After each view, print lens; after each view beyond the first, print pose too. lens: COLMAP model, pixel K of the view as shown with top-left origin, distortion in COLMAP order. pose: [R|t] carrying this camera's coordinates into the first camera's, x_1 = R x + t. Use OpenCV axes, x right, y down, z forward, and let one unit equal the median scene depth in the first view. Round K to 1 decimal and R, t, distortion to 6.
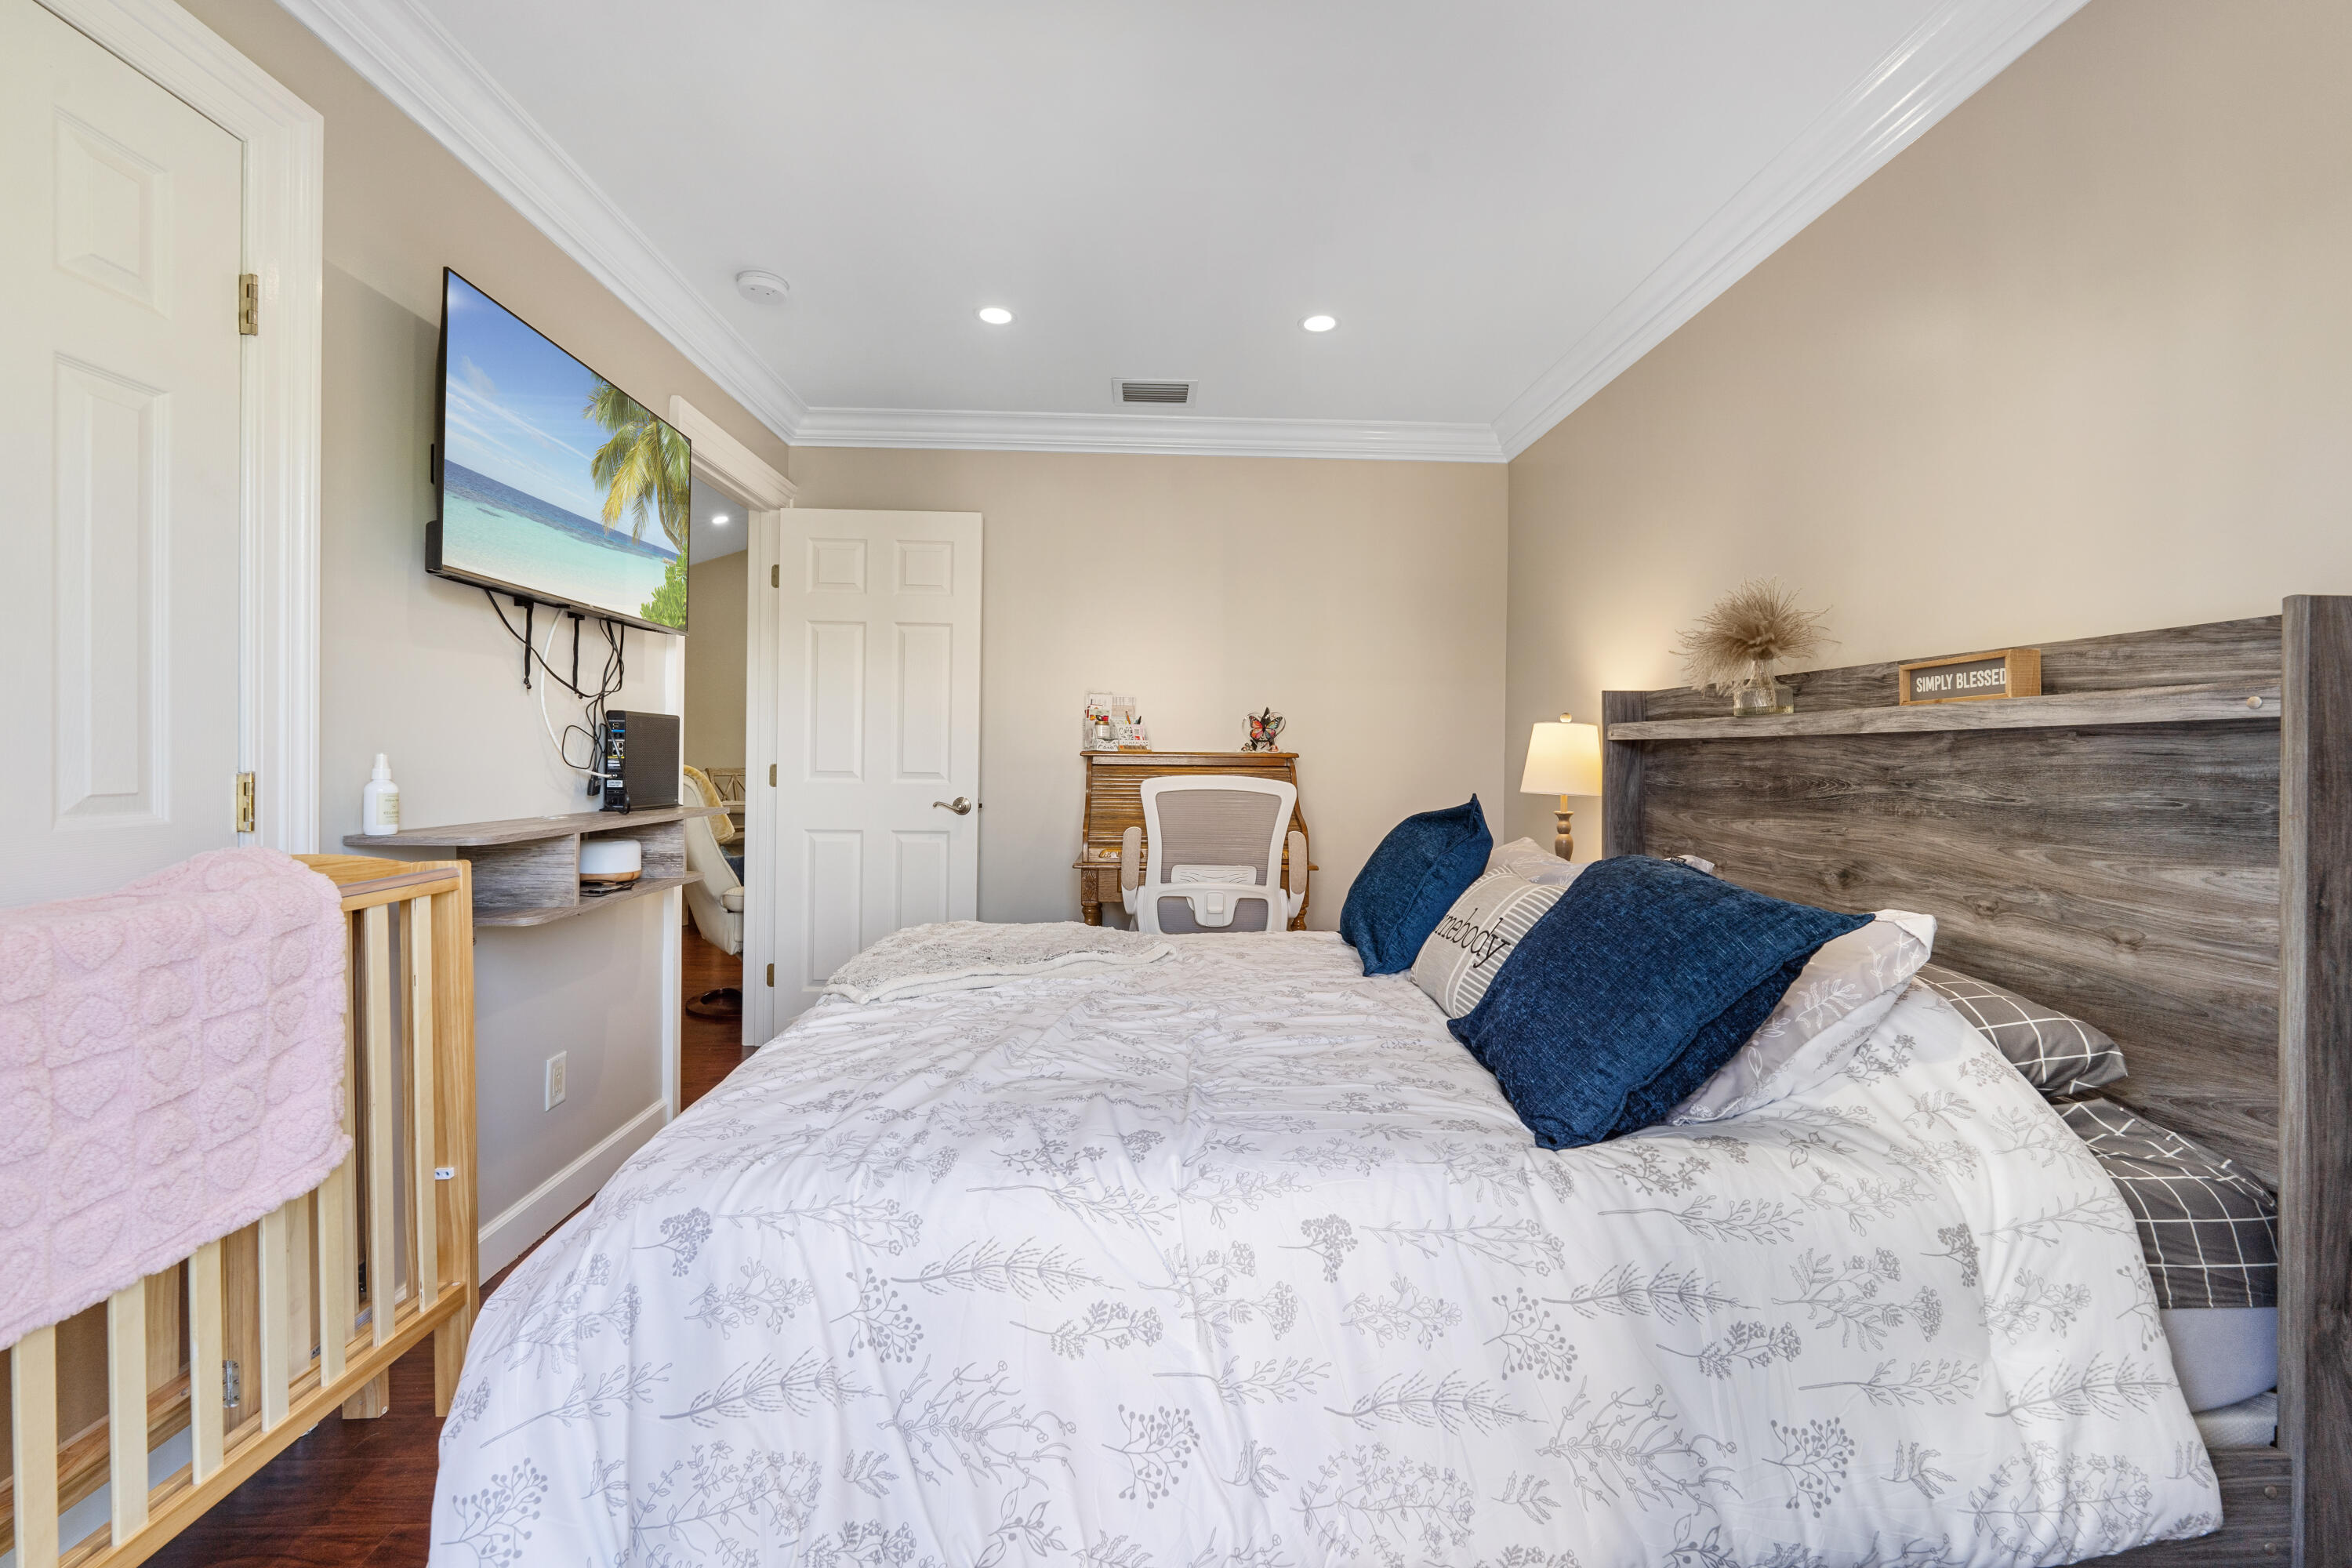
lens RADIAL K [[962.9, 0, 1174.4], [0, 962.9, 756.4], [0, 0, 1]] dist [0.000479, -0.000231]
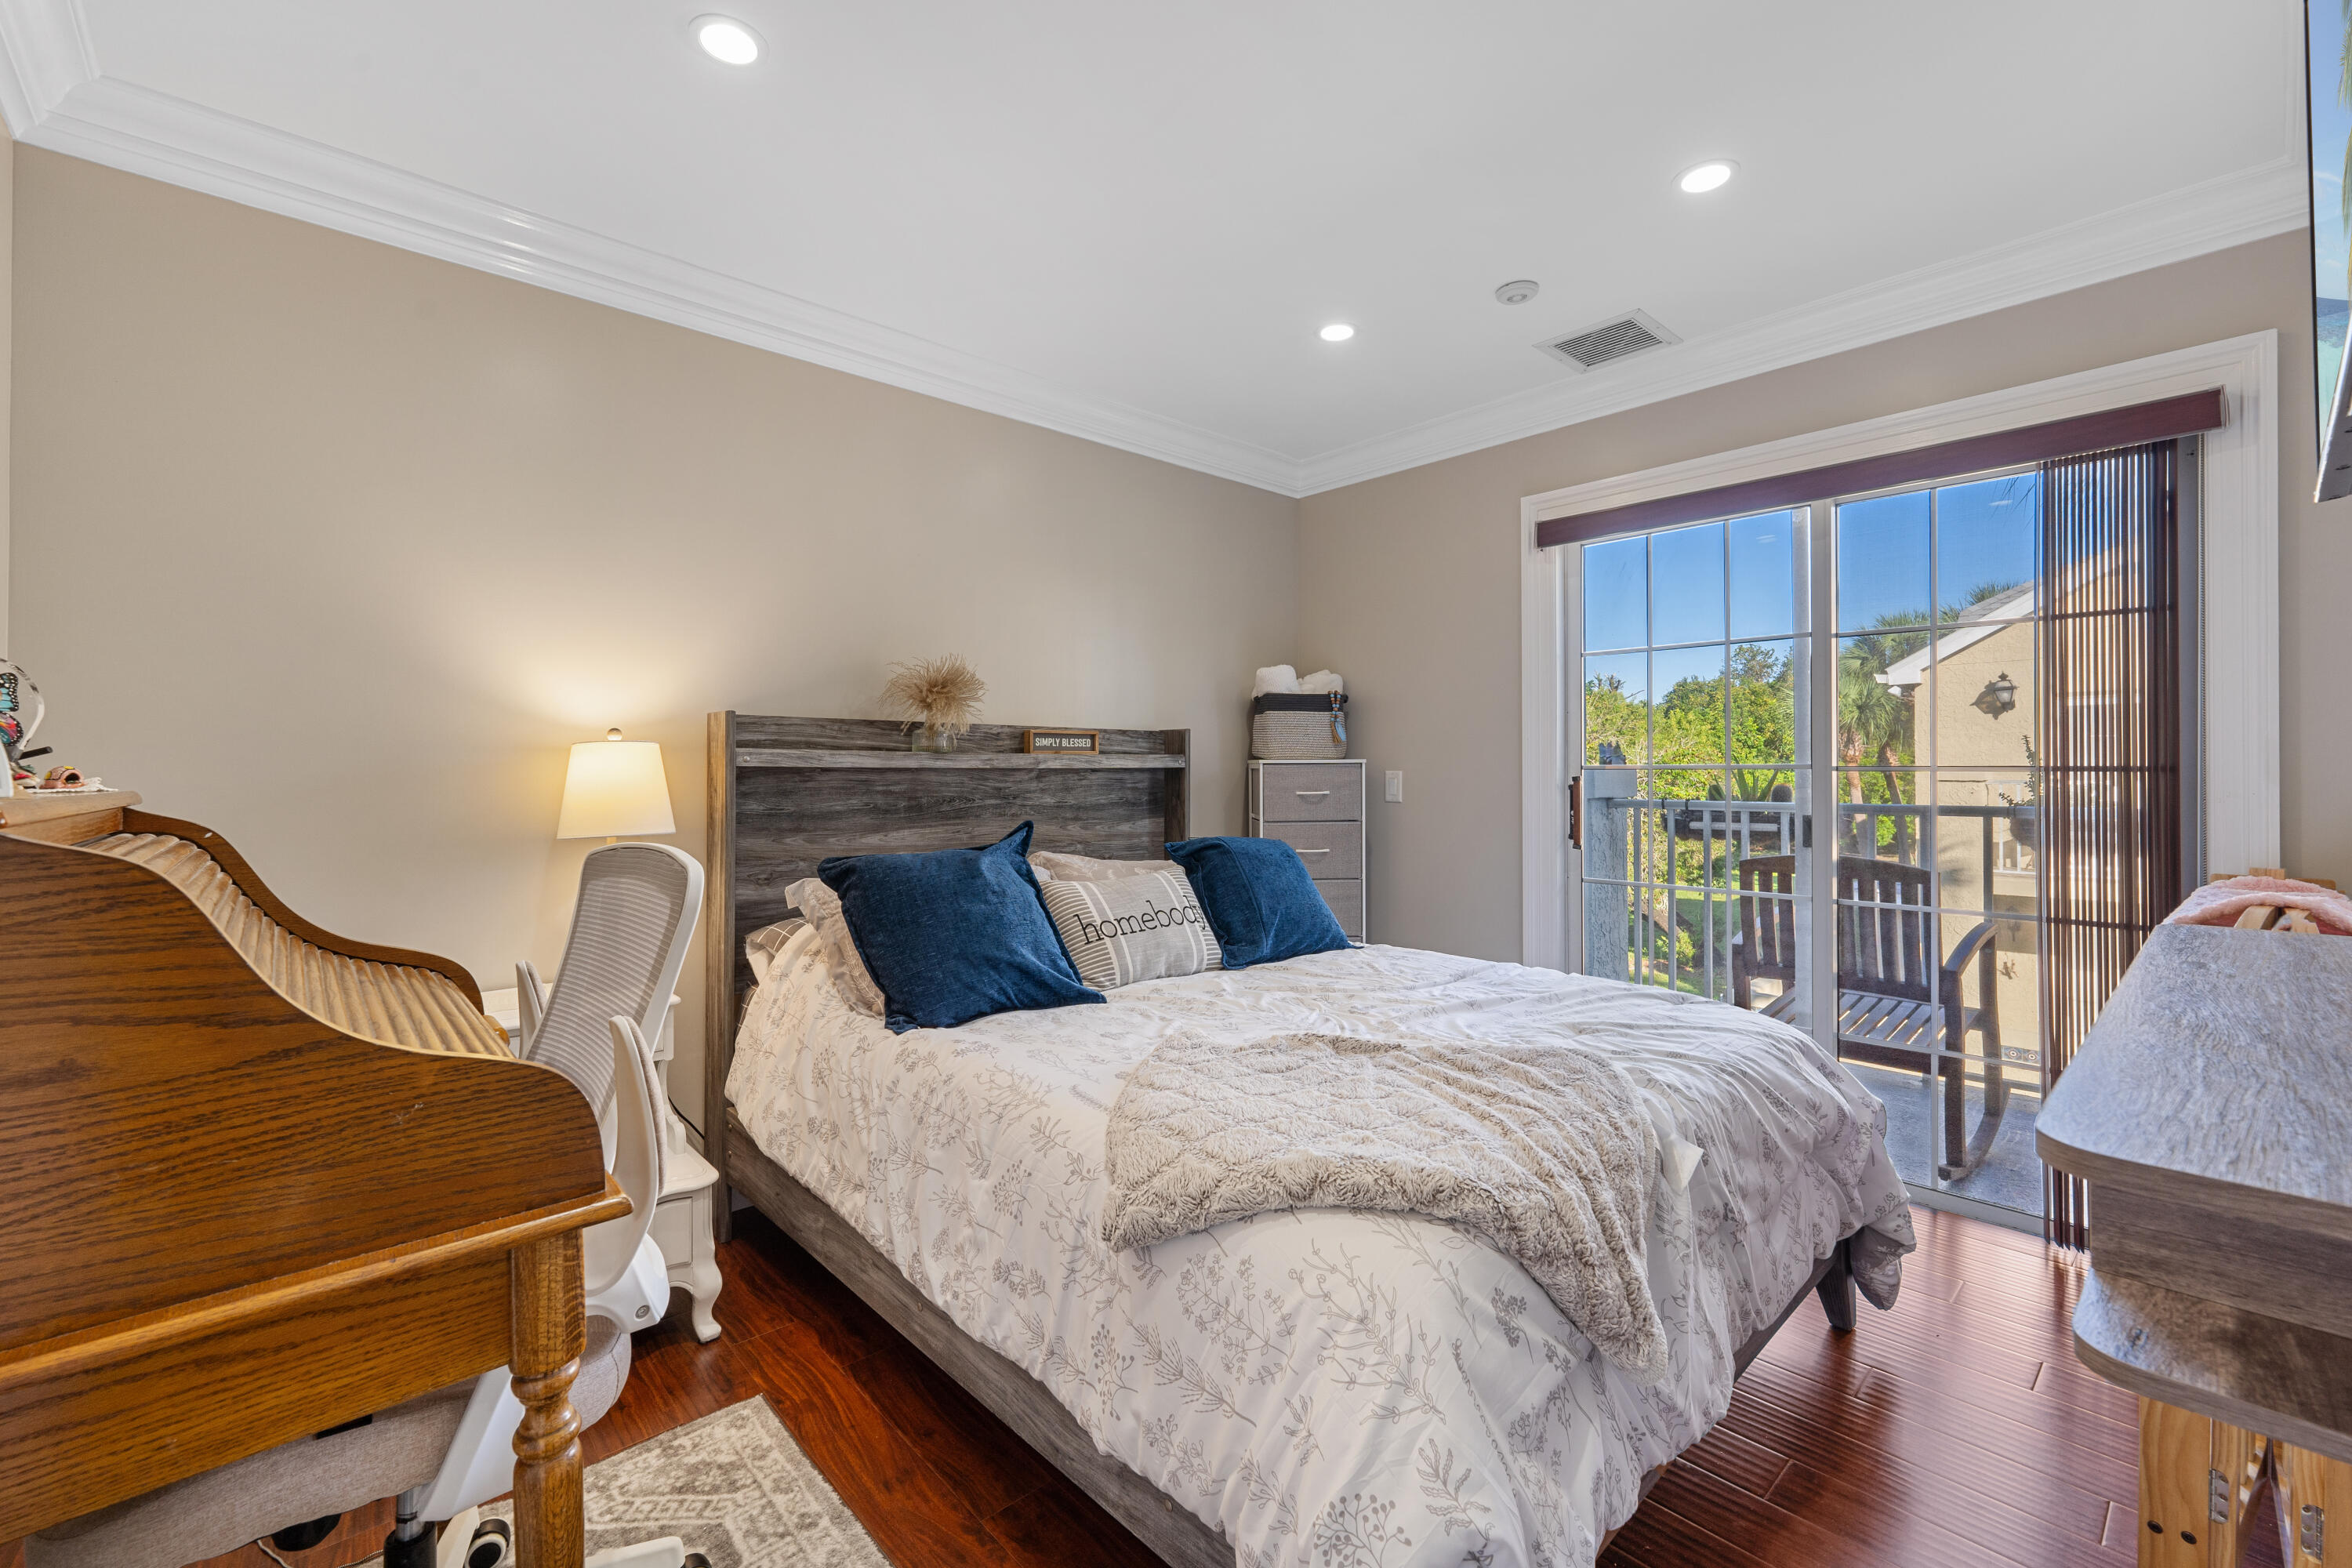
lens RADIAL K [[962.9, 0, 1174.4], [0, 962.9, 756.4], [0, 0, 1]] dist [0.000479, -0.000231]
pose [[-0.638691, -0.006317, 0.769437, -0.670133], [-0.011837, 0.999929, -0.001616, -0.040276], [-0.769372, -0.010140, -0.638720, 1.670570]]
